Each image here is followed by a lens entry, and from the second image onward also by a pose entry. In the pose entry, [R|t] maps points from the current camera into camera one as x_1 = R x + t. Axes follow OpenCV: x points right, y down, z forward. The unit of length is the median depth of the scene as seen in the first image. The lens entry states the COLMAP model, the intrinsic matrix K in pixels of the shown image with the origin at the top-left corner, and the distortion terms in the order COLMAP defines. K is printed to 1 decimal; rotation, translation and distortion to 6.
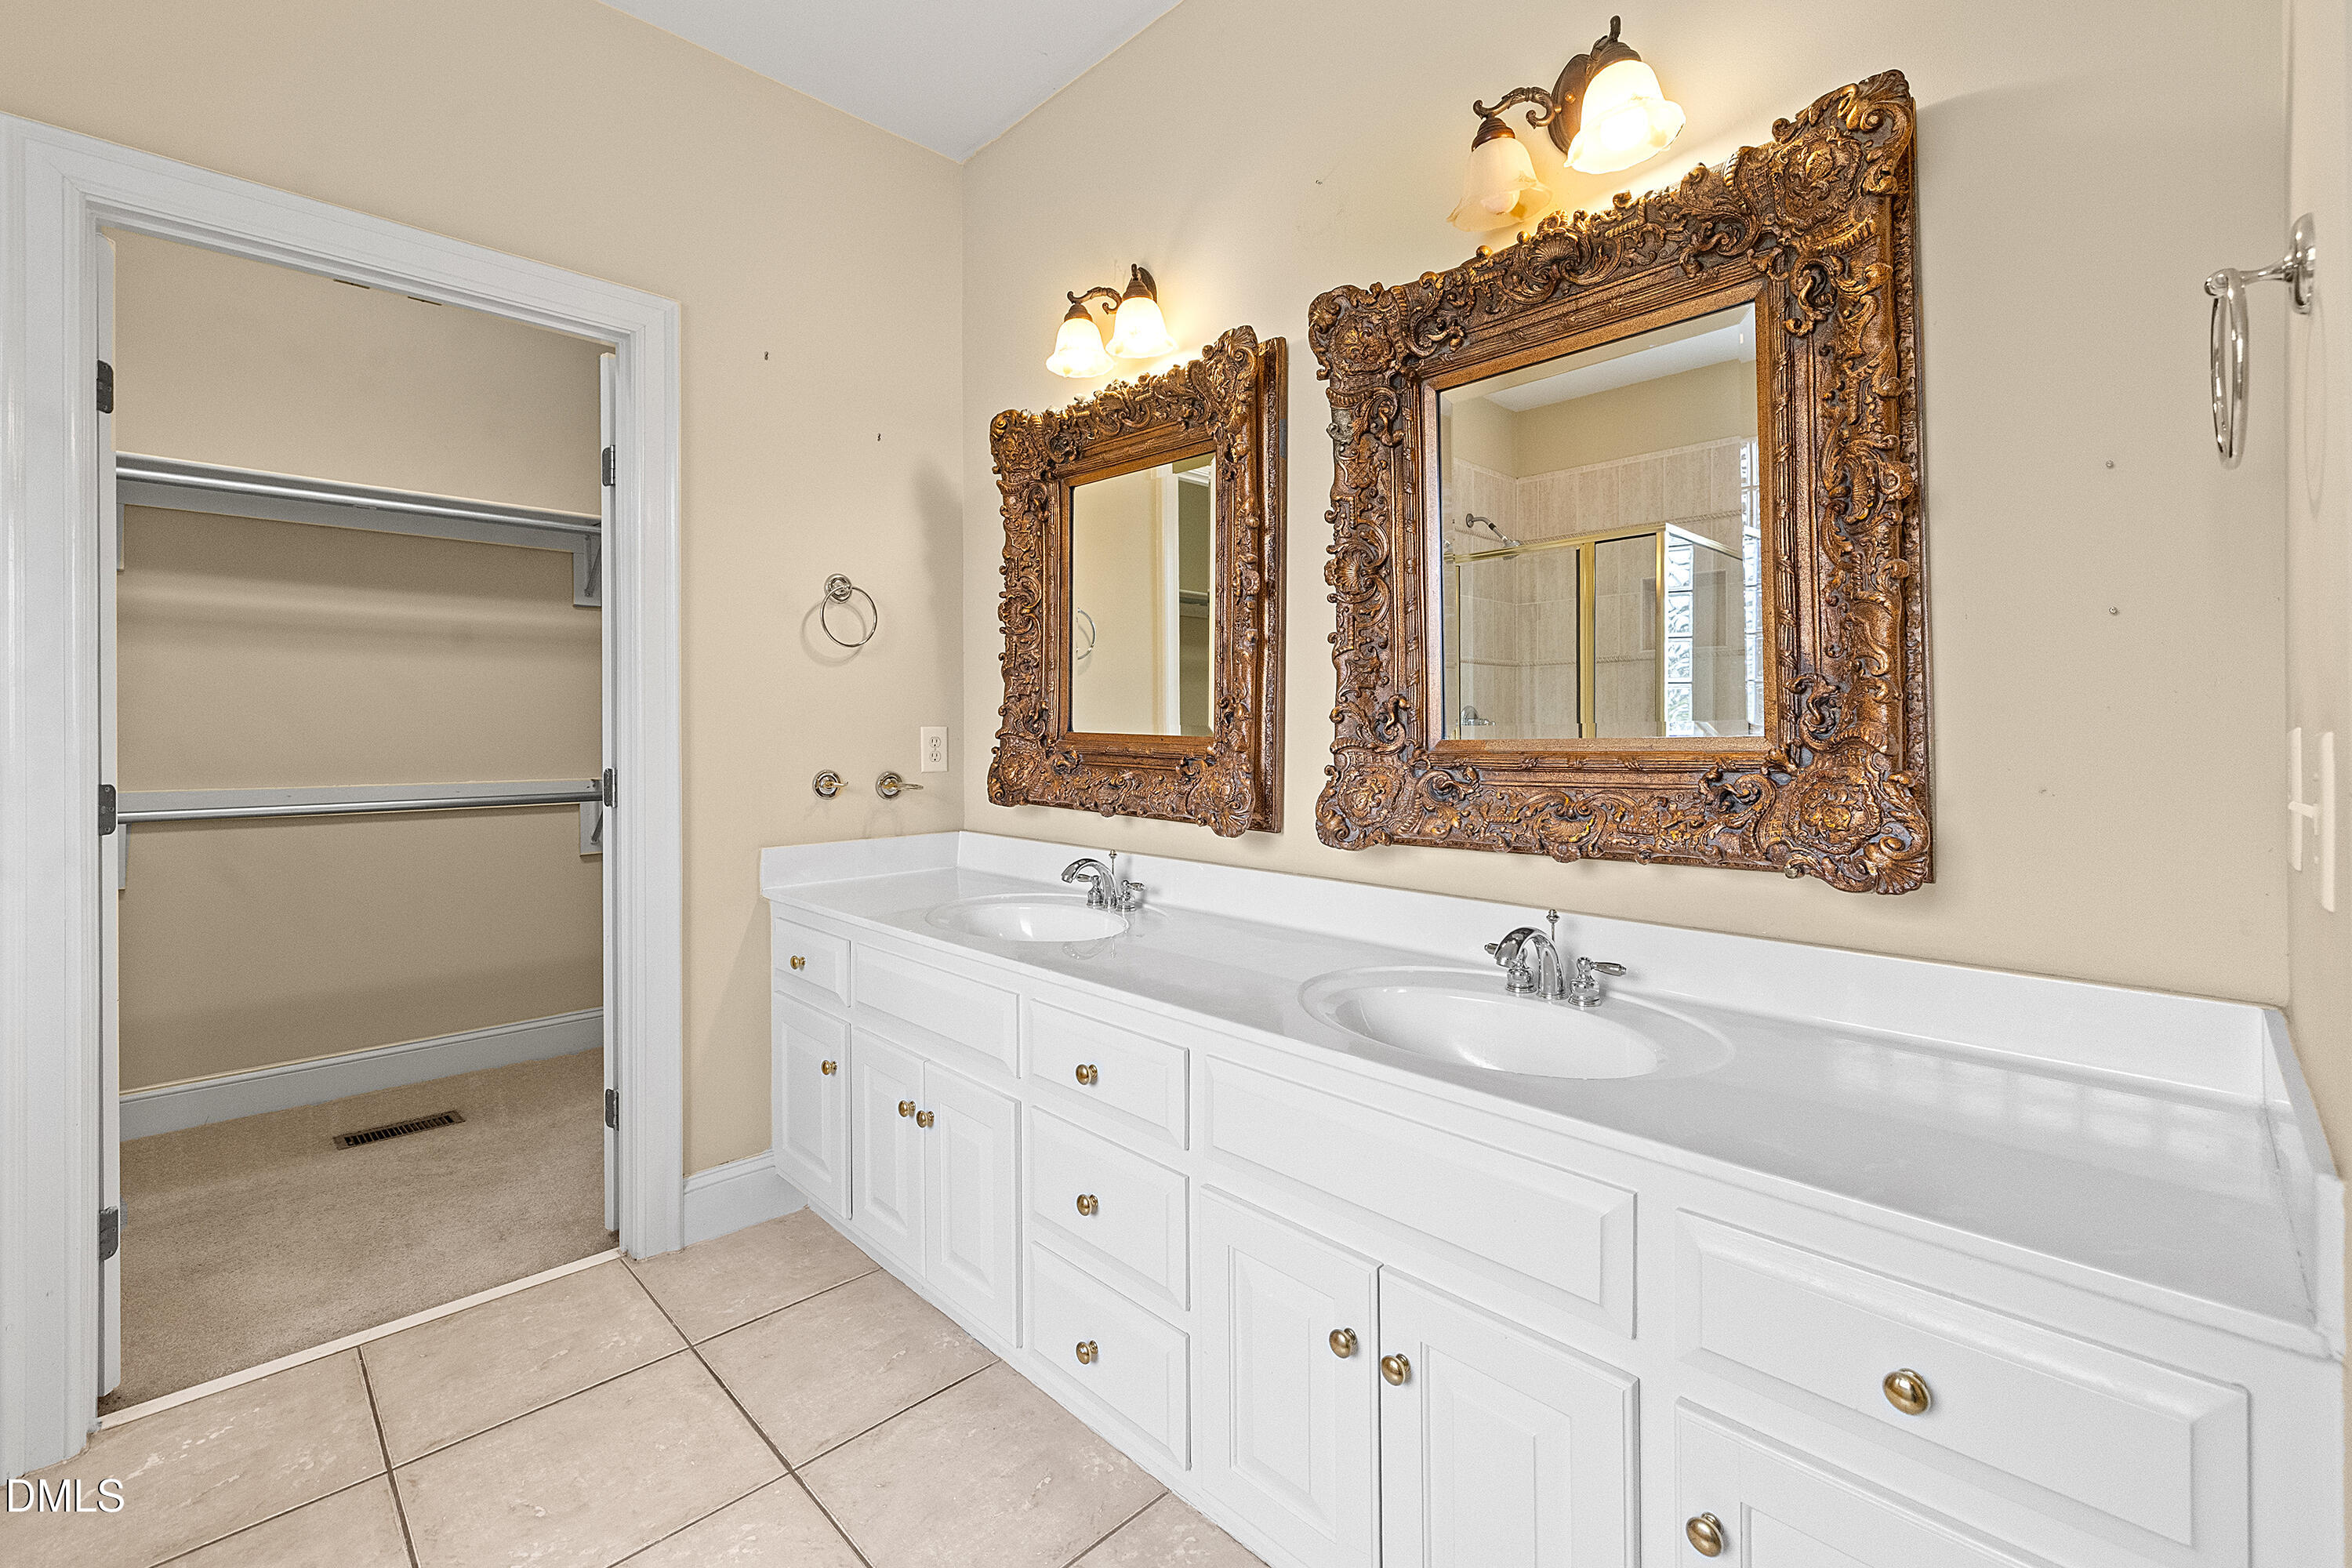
lens RADIAL K [[990.4, 0, 1179.4], [0, 990.4, 761.0], [0, 0, 1]] dist [-0.001214, 0.000890]
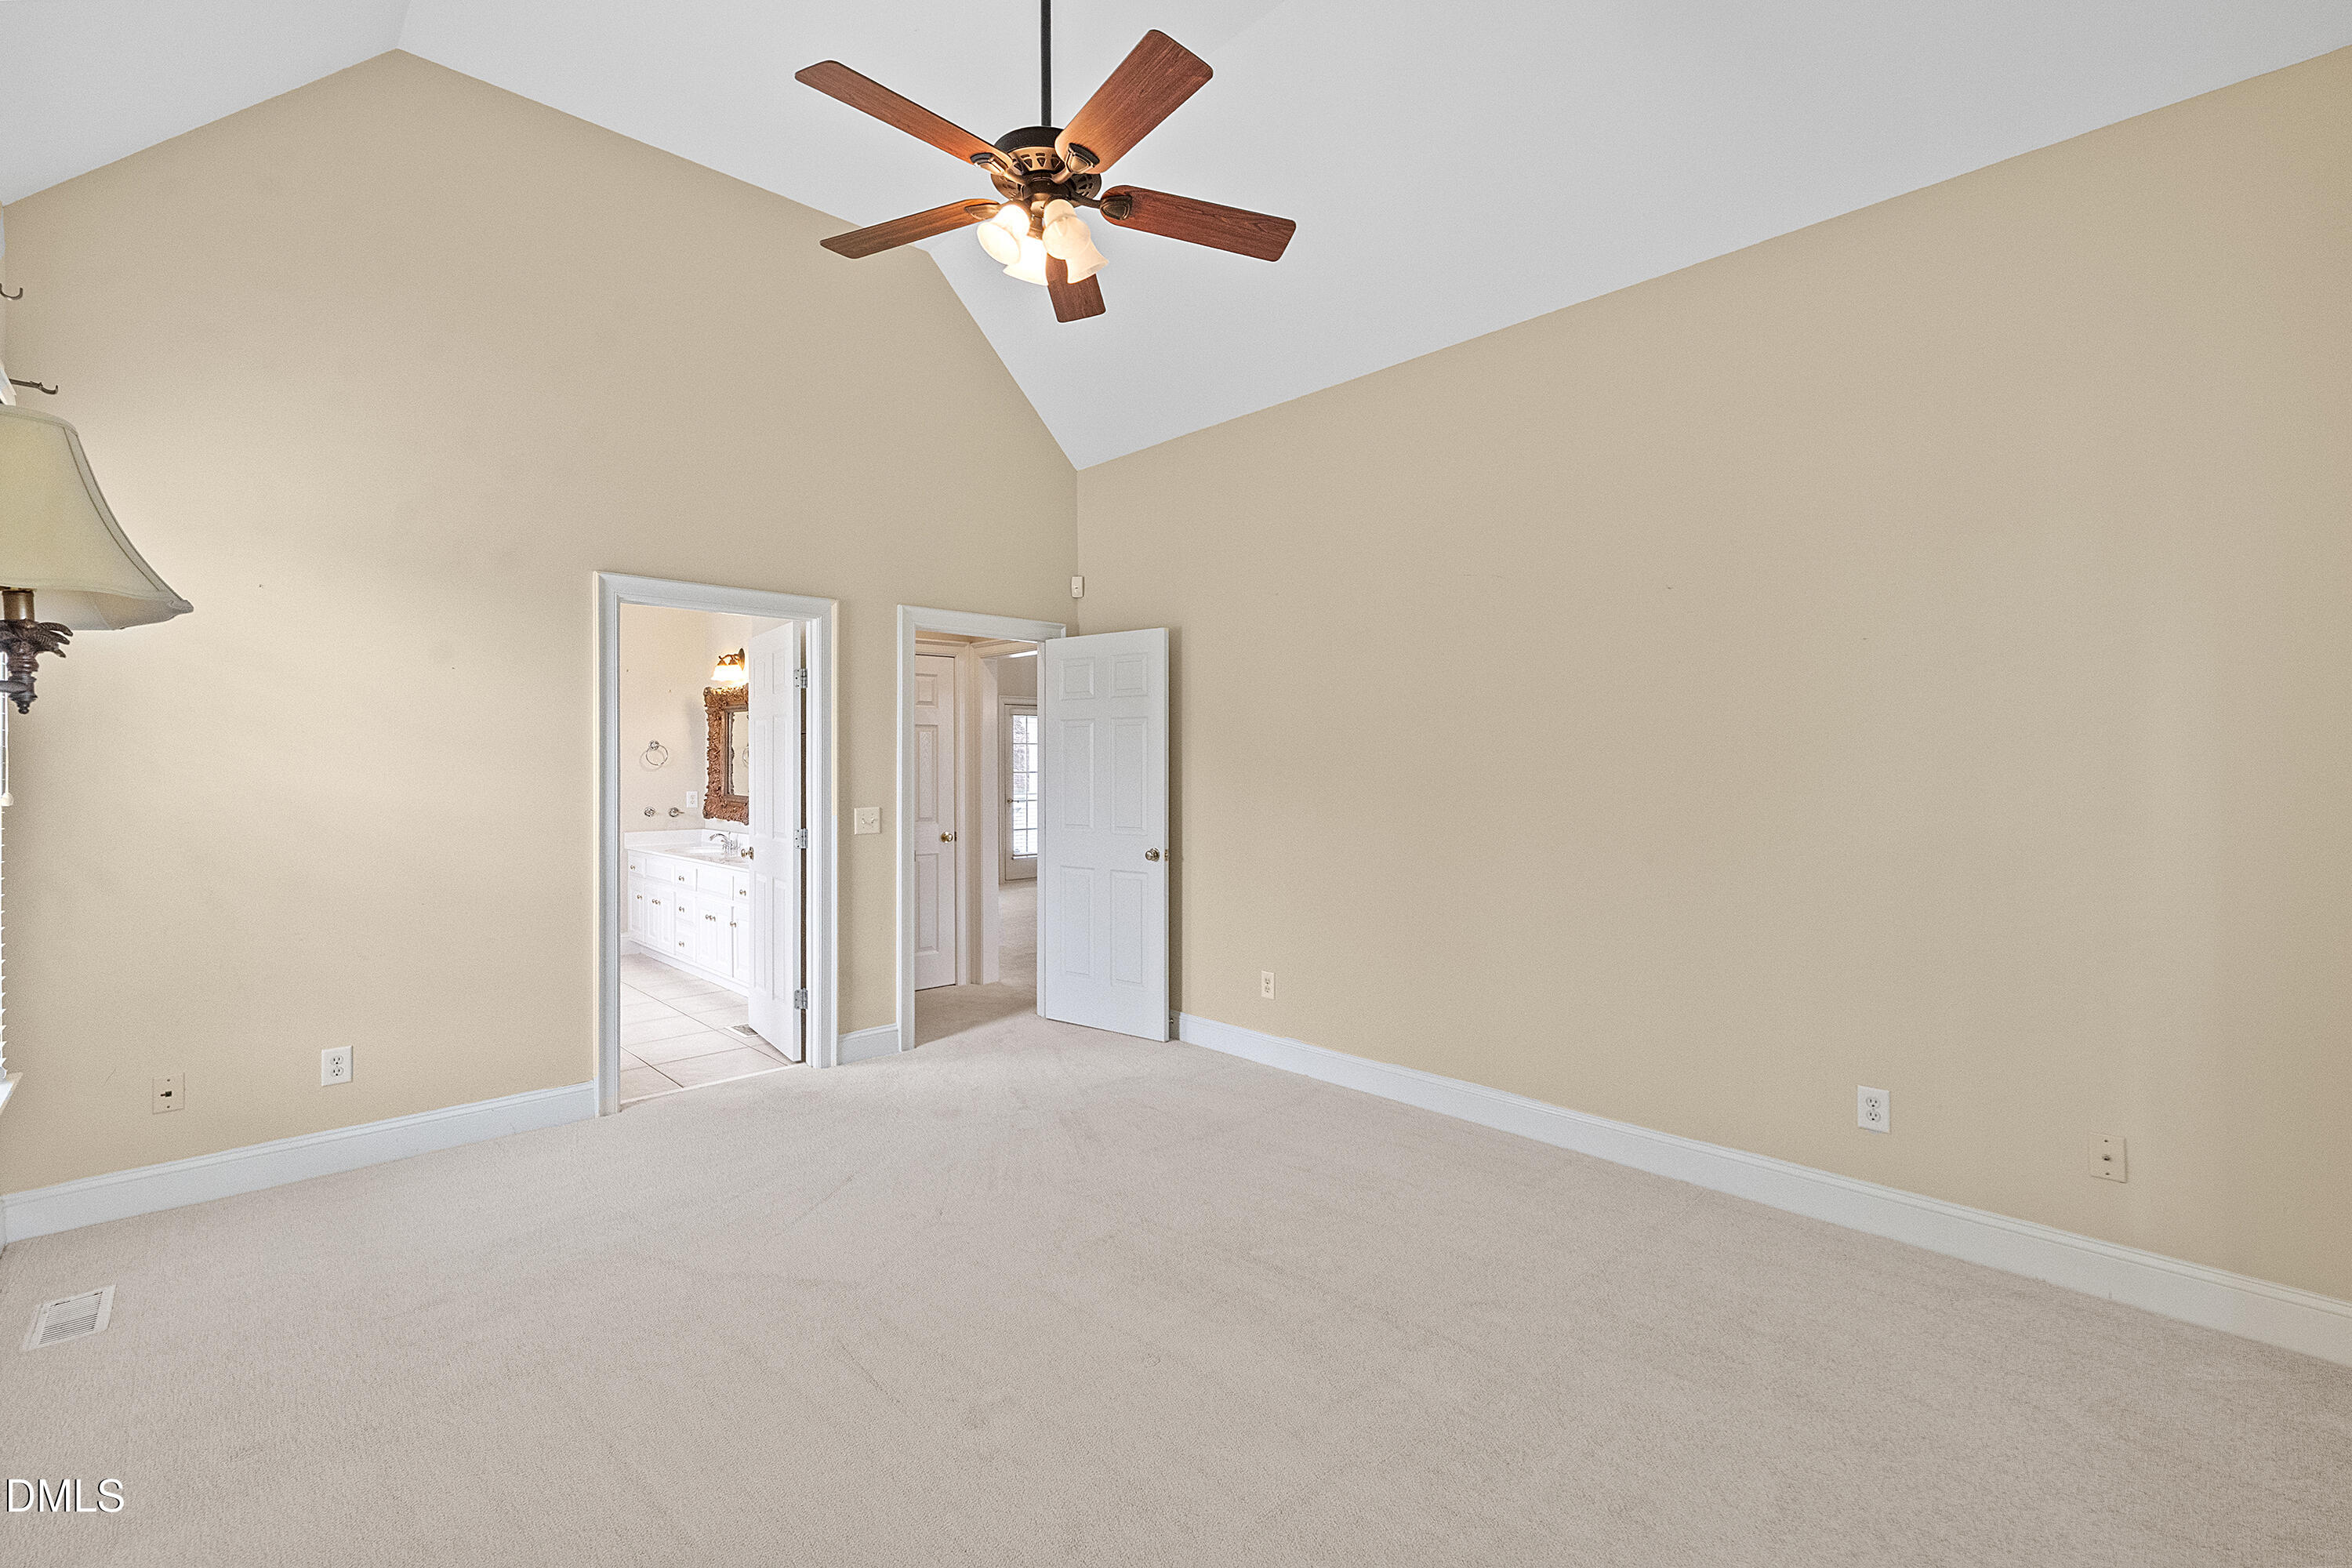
lens RADIAL K [[990.4, 0, 1172.3], [0, 990.4, 786.7], [0, 0, 1]] dist [-0.001214, 0.000890]
pose [[0.999996, -0.000400, -0.002783, 1.216510], [0.000384, 0.999983, -0.005790, -0.033739], [0.002785, 0.005789, 0.999979, -1.952762]]
